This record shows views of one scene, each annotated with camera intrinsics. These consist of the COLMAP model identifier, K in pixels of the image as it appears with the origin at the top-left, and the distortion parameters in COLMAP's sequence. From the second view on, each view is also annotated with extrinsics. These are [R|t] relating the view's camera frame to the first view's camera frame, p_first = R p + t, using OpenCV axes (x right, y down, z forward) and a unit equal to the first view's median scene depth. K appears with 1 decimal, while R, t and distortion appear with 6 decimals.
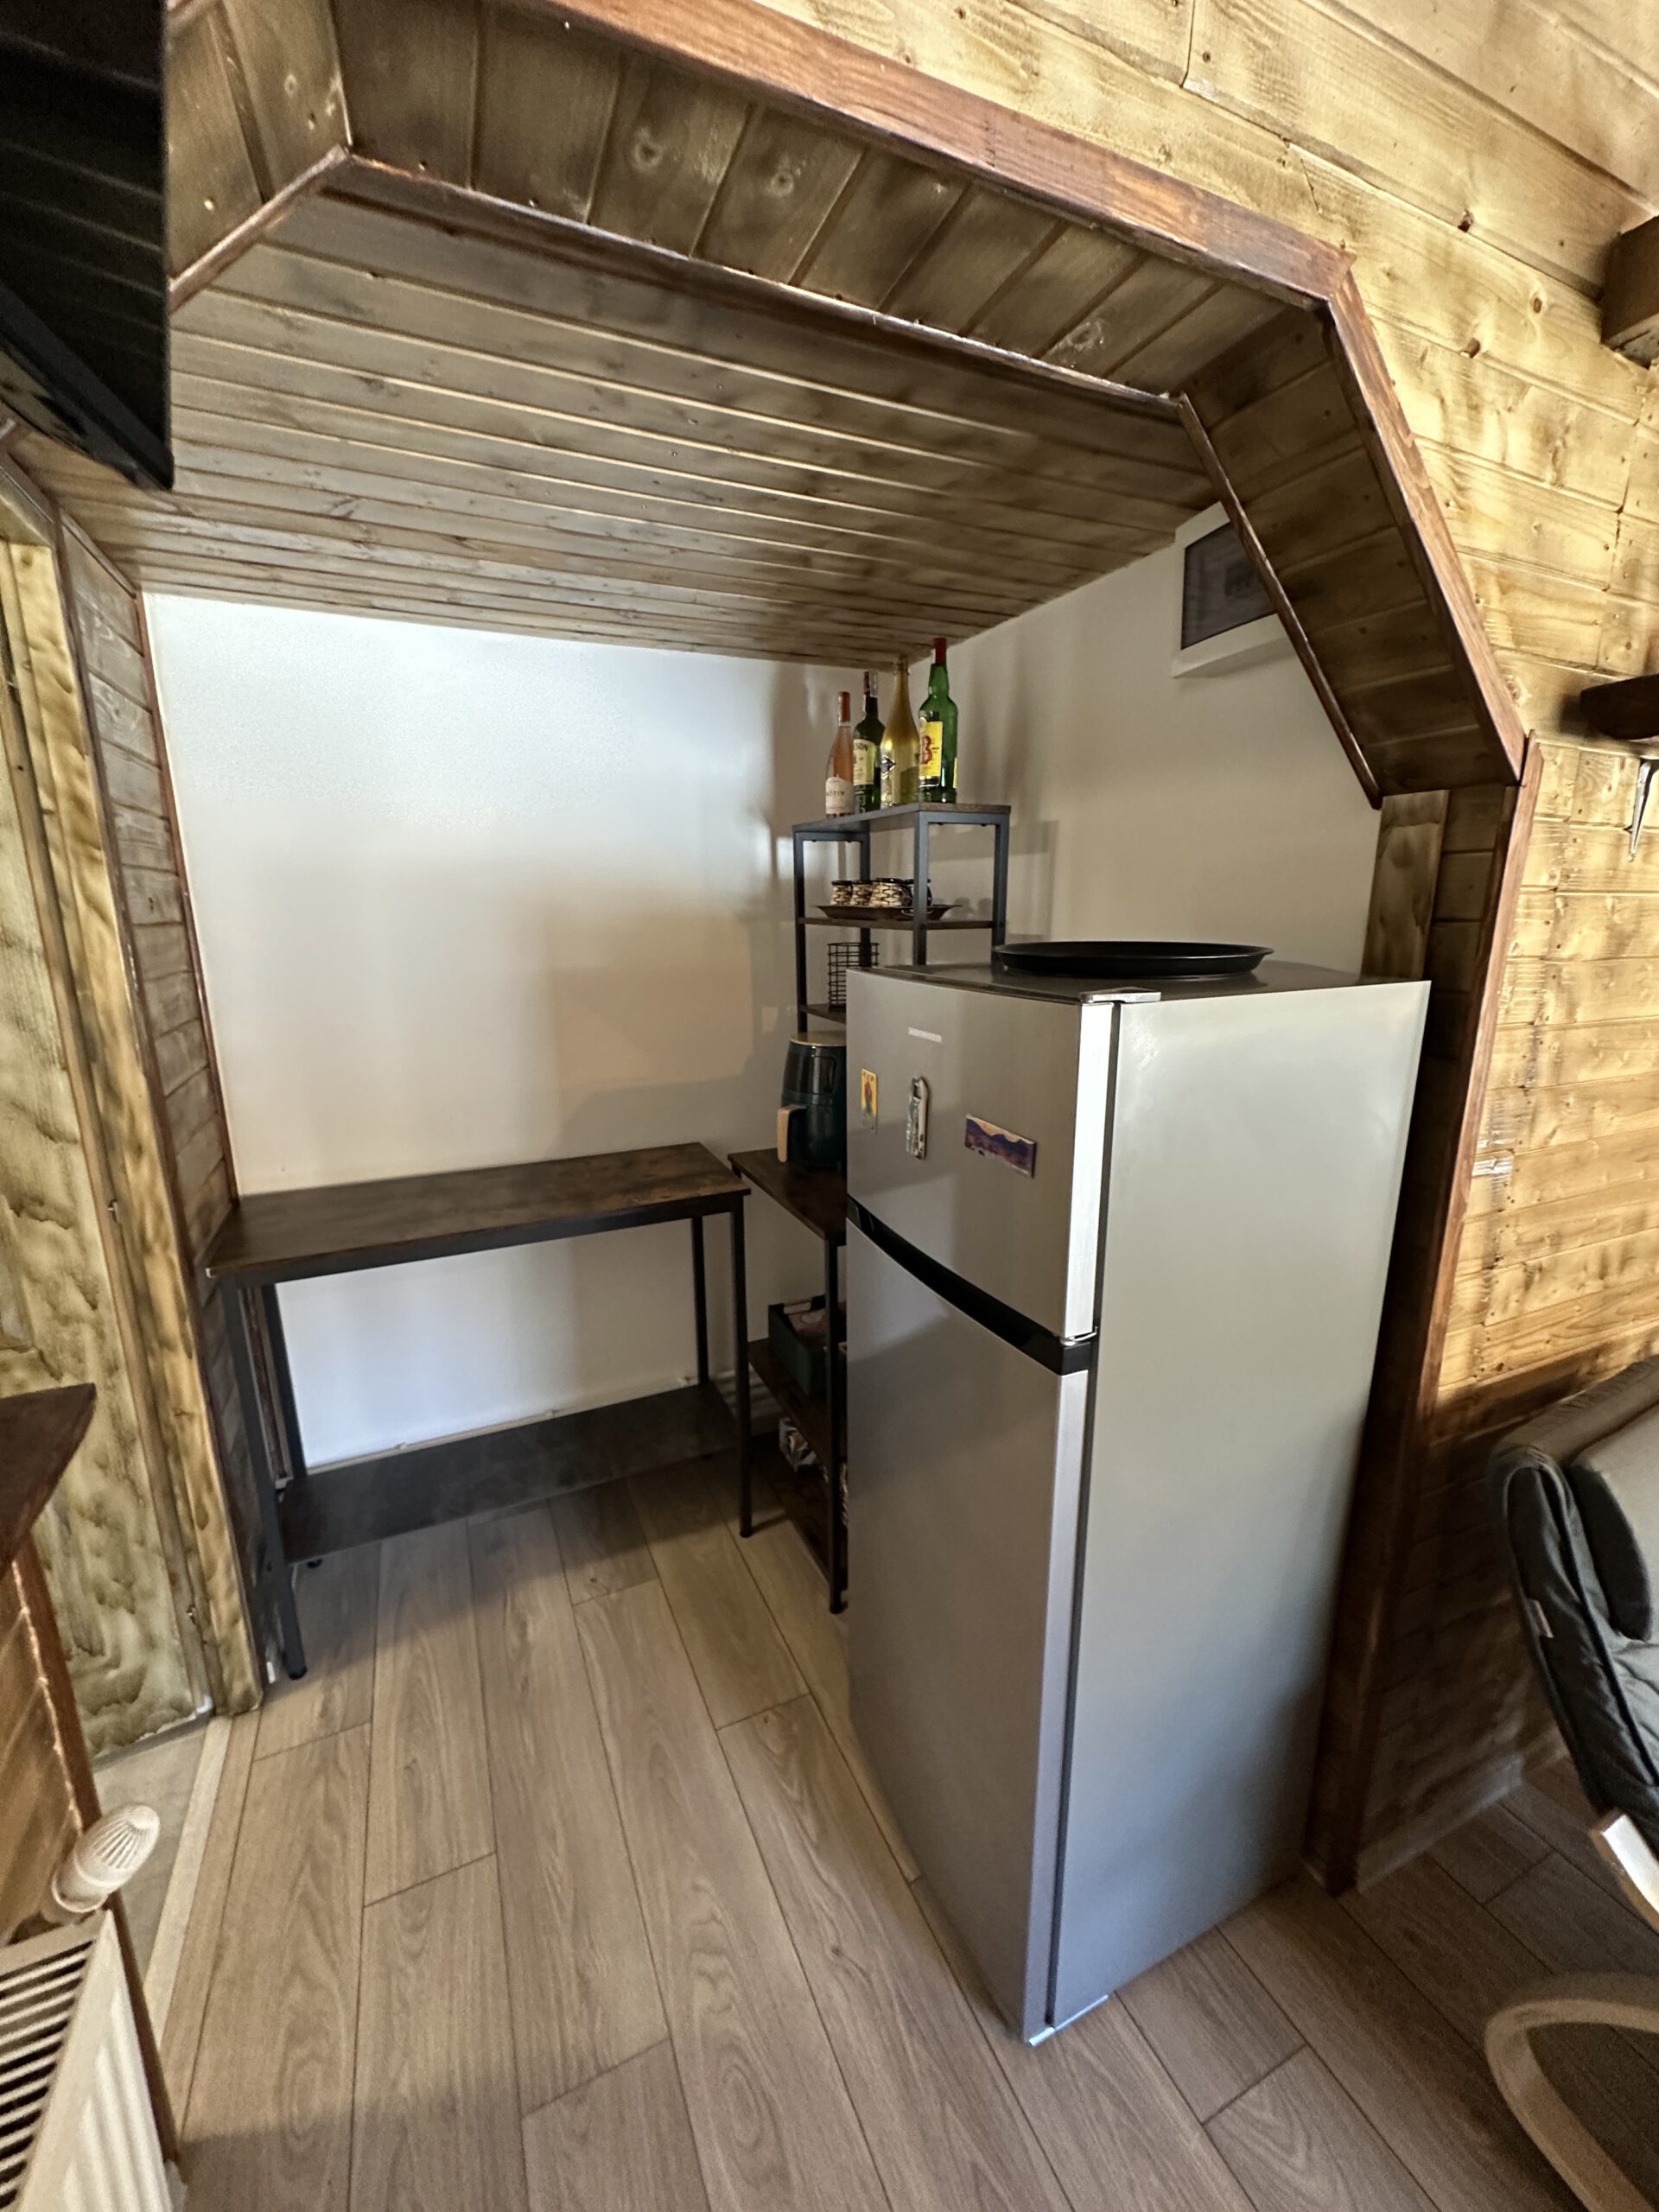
lens RADIAL K [[881.8, 0, 830.0], [0, 881.8, 1107.3], [0, 0, 1]] dist [-0.002138, 0.000586]
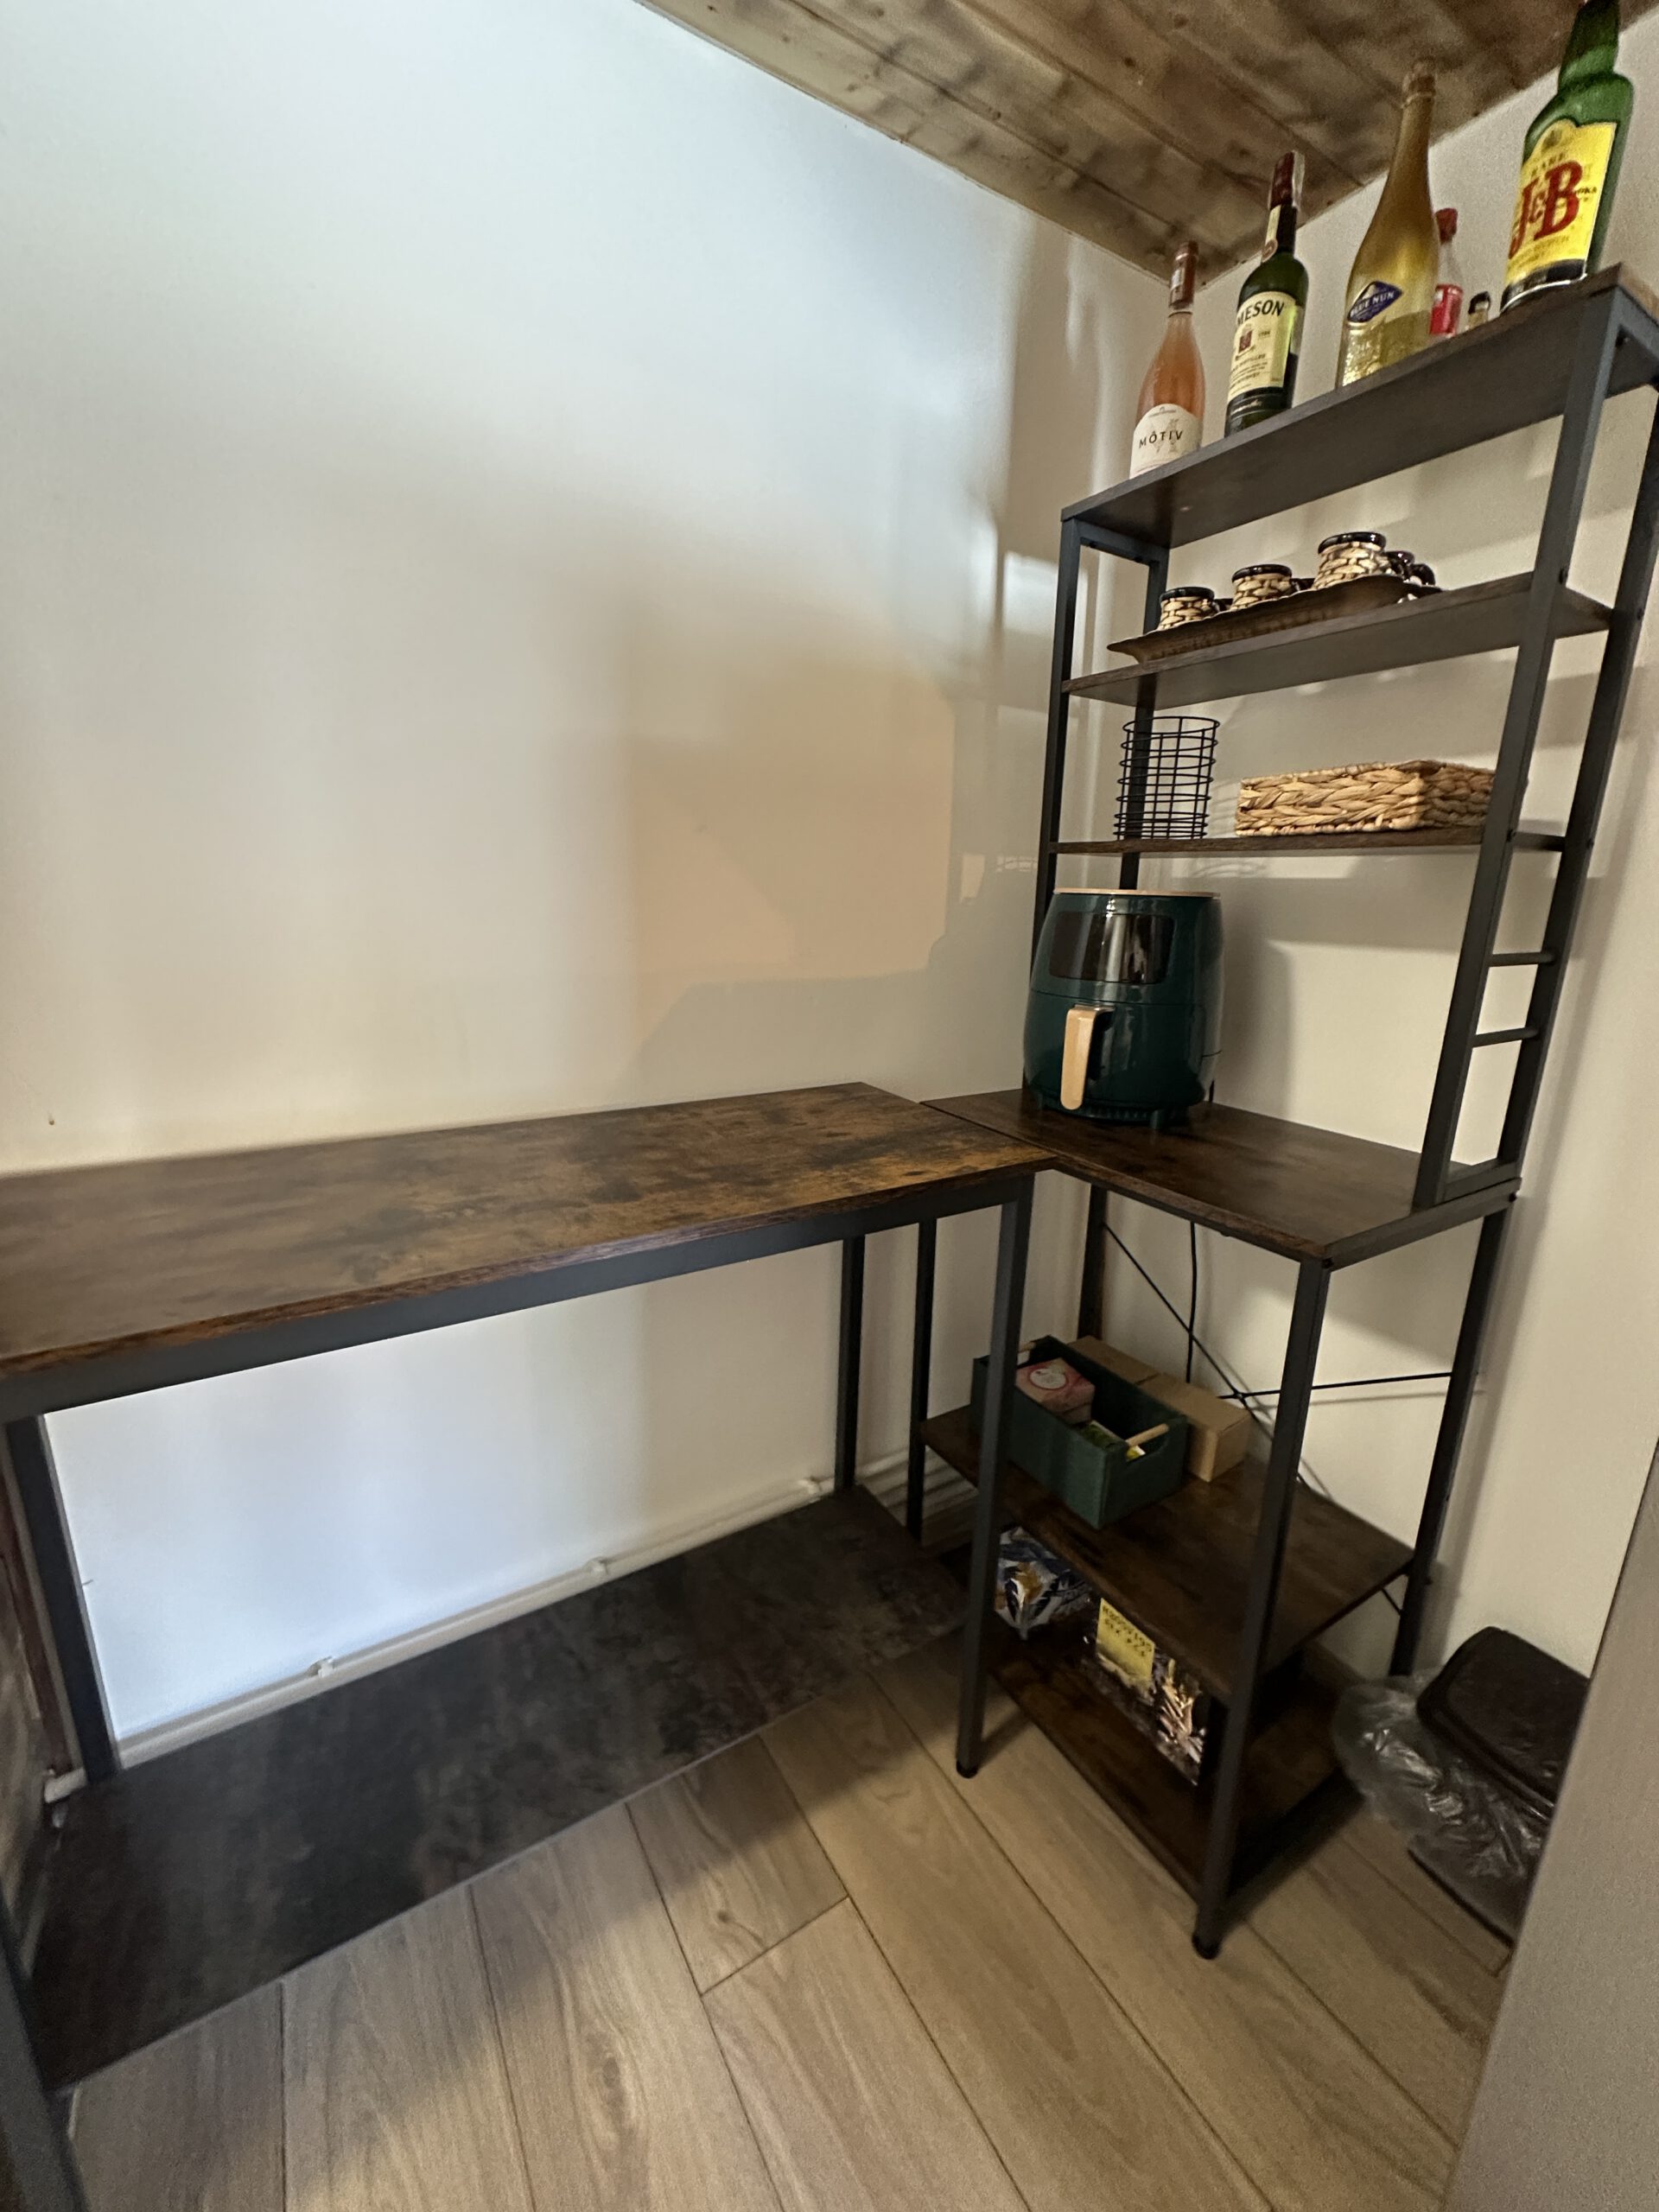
lens RADIAL K [[881.8, 0, 830.5], [0, 881.8, 1101.8], [0, 0, 1]] dist [-0.002138, 0.000586]
pose [[0.992391, -0.001475, 0.123114, -0.270275], [0.000552, 0.999971, 0.007531, 0.054073], [-0.123121, -0.007406, 0.992364, 0.483945]]
